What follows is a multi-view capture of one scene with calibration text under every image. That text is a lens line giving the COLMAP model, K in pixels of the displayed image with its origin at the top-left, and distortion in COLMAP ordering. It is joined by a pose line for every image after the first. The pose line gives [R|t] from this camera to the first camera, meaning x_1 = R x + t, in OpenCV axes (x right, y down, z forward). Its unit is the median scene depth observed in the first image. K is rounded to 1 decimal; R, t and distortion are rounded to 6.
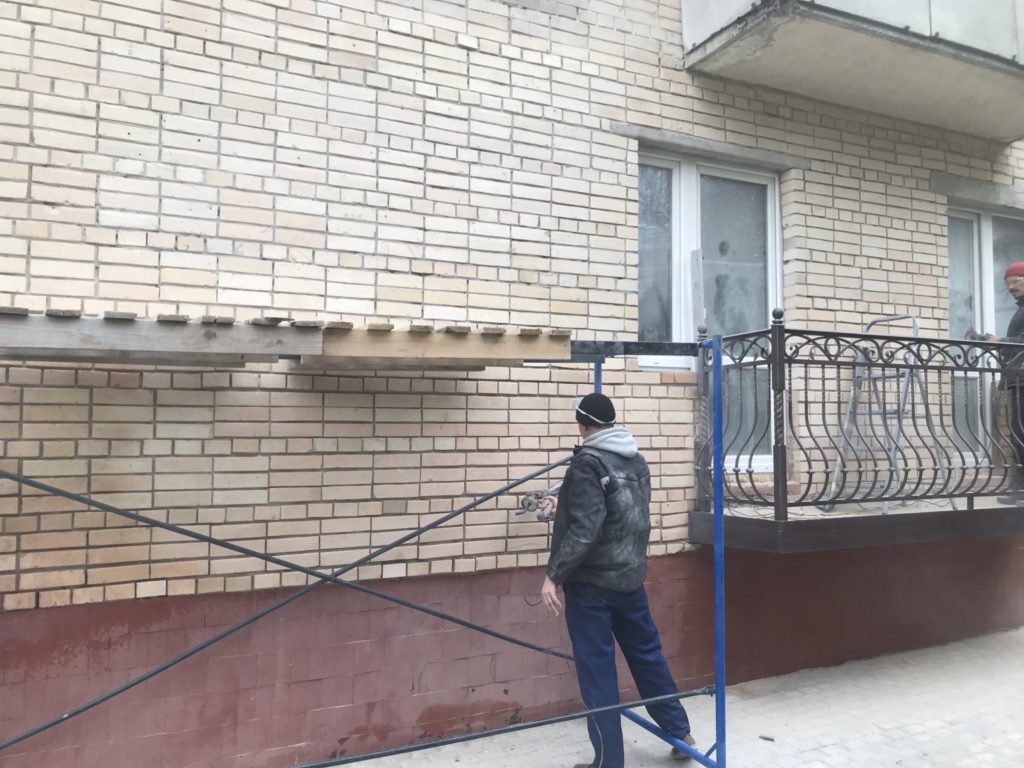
lens RADIAL K [[846.1, 0, 512.0], [0, 846.1, 384.0], [0, 0, 1]] dist [0.031519, -0.010798]
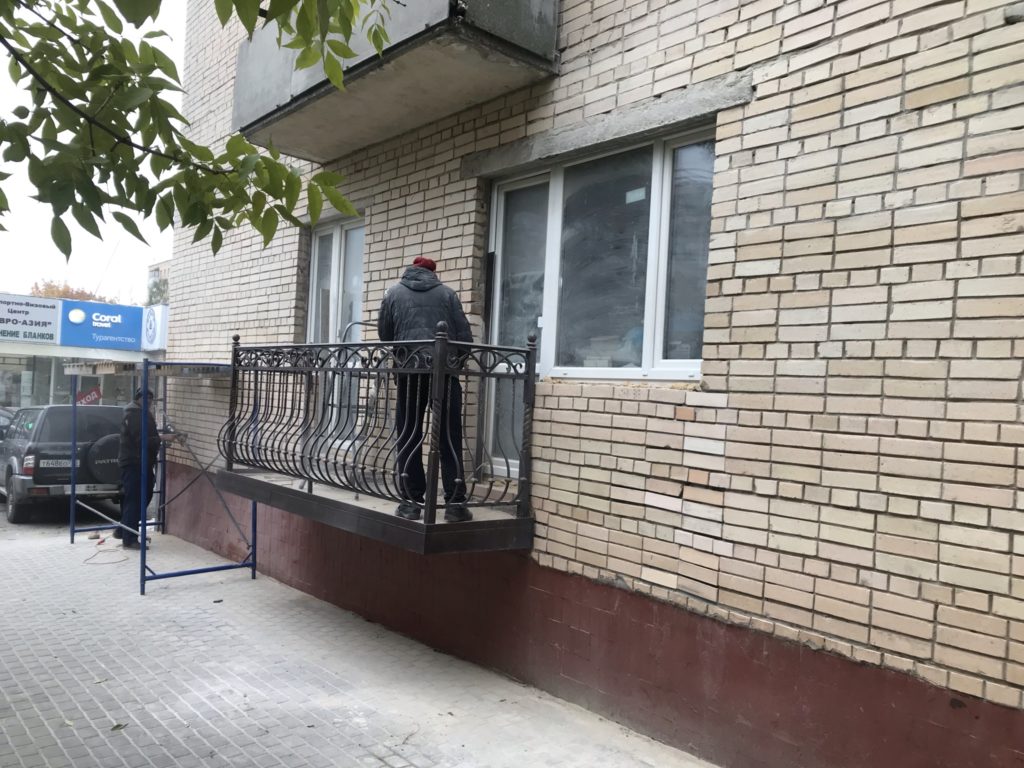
lens RADIAL K [[846.1, 0, 512.0], [0, 846.1, 384.0], [0, 0, 1]] dist [0.031519, -0.010798]
pose [[0.214892, 0.002367, -0.976635, 1.673974], [0.005210, 0.999980, 0.003570, -0.002317], [0.976624, -0.005855, 0.214876, 1.000728]]
